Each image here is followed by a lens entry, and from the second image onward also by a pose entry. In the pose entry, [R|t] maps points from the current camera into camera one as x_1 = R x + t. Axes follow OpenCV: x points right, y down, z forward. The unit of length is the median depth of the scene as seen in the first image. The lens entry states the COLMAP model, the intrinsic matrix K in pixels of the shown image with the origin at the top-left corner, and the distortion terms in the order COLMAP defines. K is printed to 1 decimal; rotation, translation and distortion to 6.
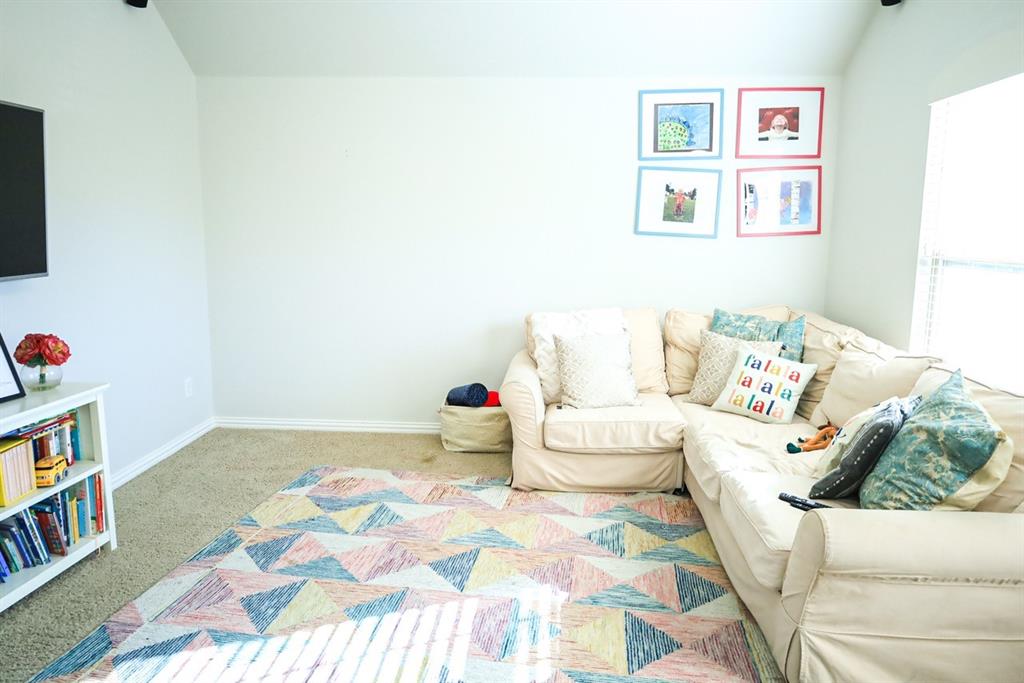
lens RADIAL K [[704.4, 0, 542.8], [0, 704.4, 330.6], [0, 0, 1]] dist [-0.019941, 0.013576]
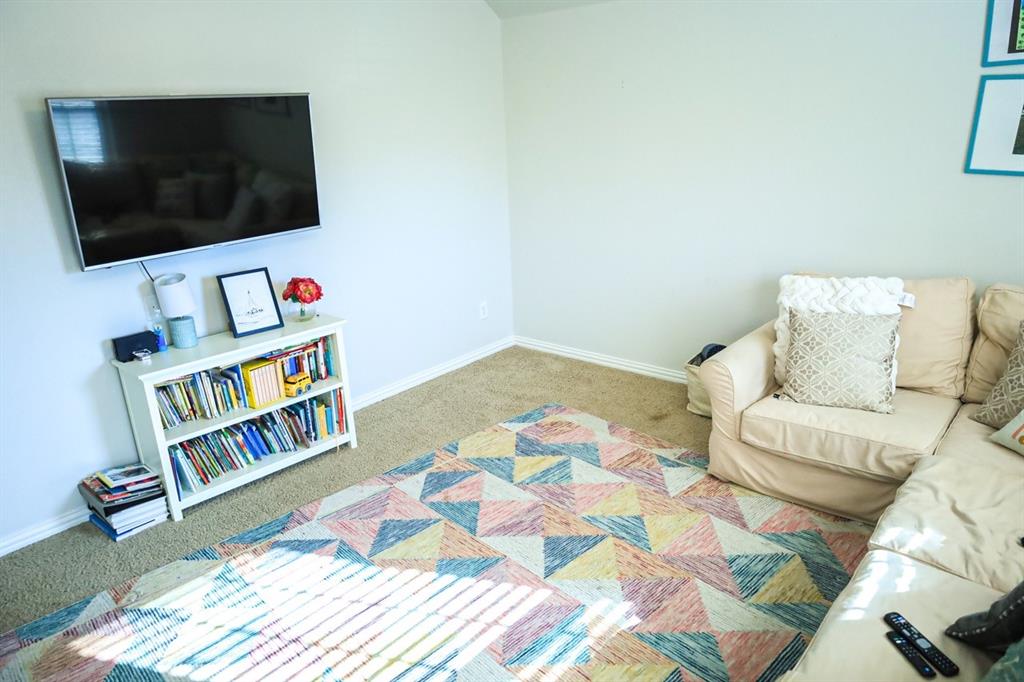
lens RADIAL K [[704.4, 0, 514.5], [0, 704.4, 338.6], [0, 0, 1]] dist [-0.019941, 0.013576]
pose [[0.784586, 0.144567, -0.602930, 0.355500], [-0.043590, 0.982892, 0.178948, -0.122813], [0.618486, -0.114119, 0.777465, 0.209694]]
